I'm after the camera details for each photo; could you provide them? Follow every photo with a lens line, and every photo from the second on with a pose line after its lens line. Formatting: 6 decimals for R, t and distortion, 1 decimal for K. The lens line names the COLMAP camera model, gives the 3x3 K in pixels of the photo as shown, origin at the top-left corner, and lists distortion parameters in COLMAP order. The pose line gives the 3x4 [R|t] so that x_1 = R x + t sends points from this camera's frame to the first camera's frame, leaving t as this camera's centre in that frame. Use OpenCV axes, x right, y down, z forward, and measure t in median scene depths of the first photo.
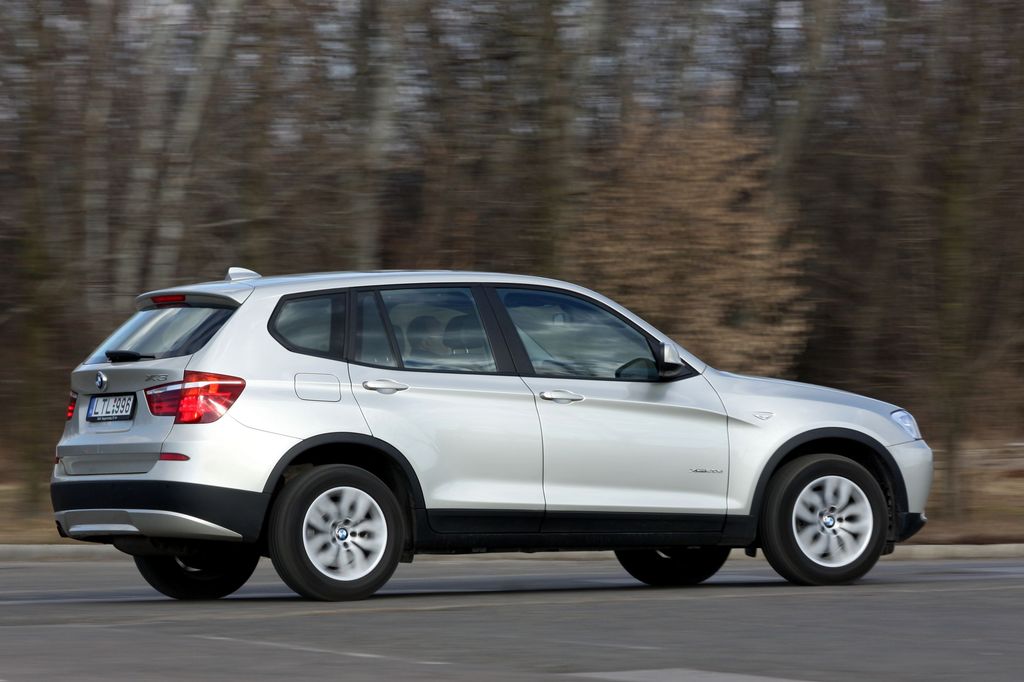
lens RADIAL K [[7590.4, 0, 512.0], [0, 7590.4, 341.0], [0, 0, 1]] dist [-0.006805, 11.399727]
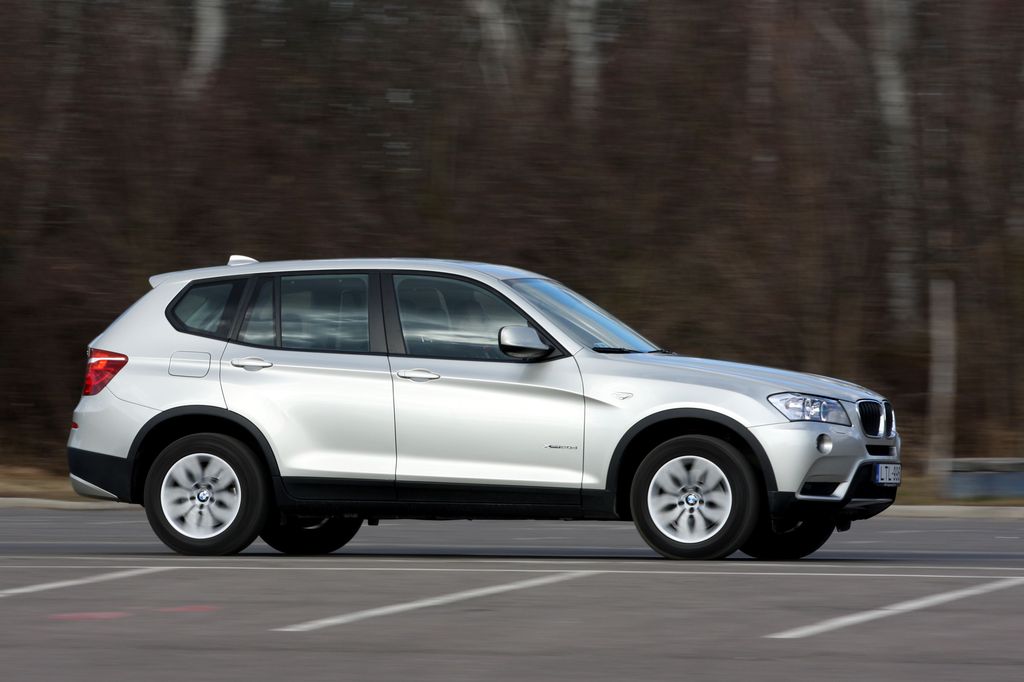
lens RADIAL K [[7590.4, 0, 512.0], [0, 7590.4, 341.0], [0, 0, 1]] dist [-0.006805, 11.399727]
pose [[0.693846, 0.009259, -0.720064, 0.793862], [-0.002975, 0.999946, 0.009991, -0.008393], [0.720117, -0.004790, 0.693836, 0.261754]]
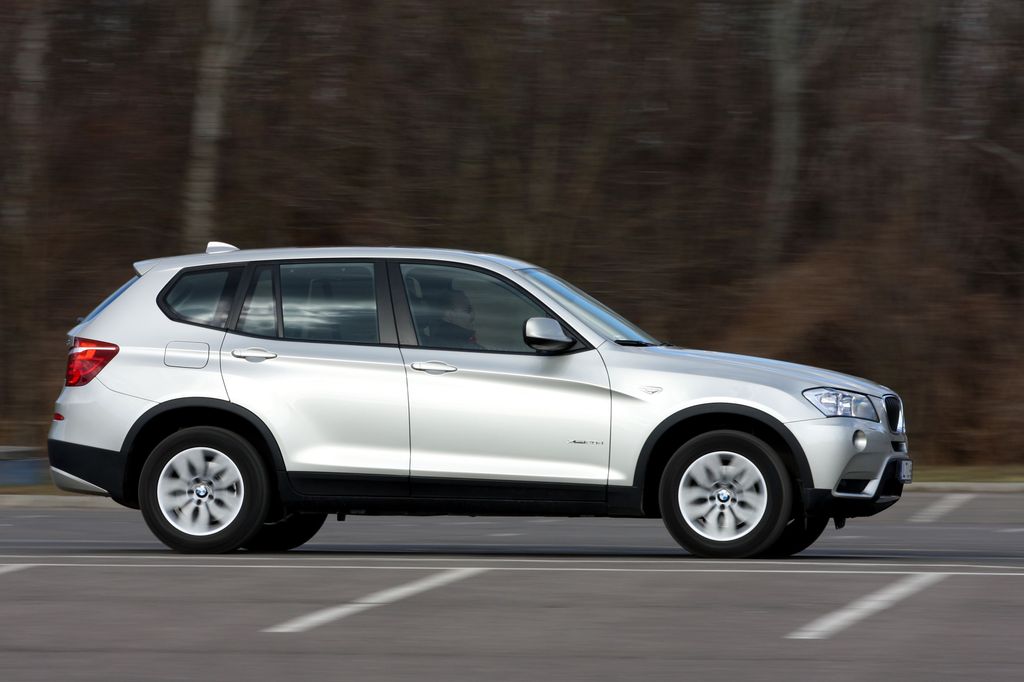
lens RADIAL K [[7590.4, 0, 512.0], [0, 7590.4, 341.0], [0, 0, 1]] dist [-0.006805, 11.399727]
pose [[0.787930, 0.015098, -0.615580, 0.661283], [-0.010836, 0.999885, 0.010654, -0.007649], [0.615669, -0.001724, 0.788003, 0.181293]]
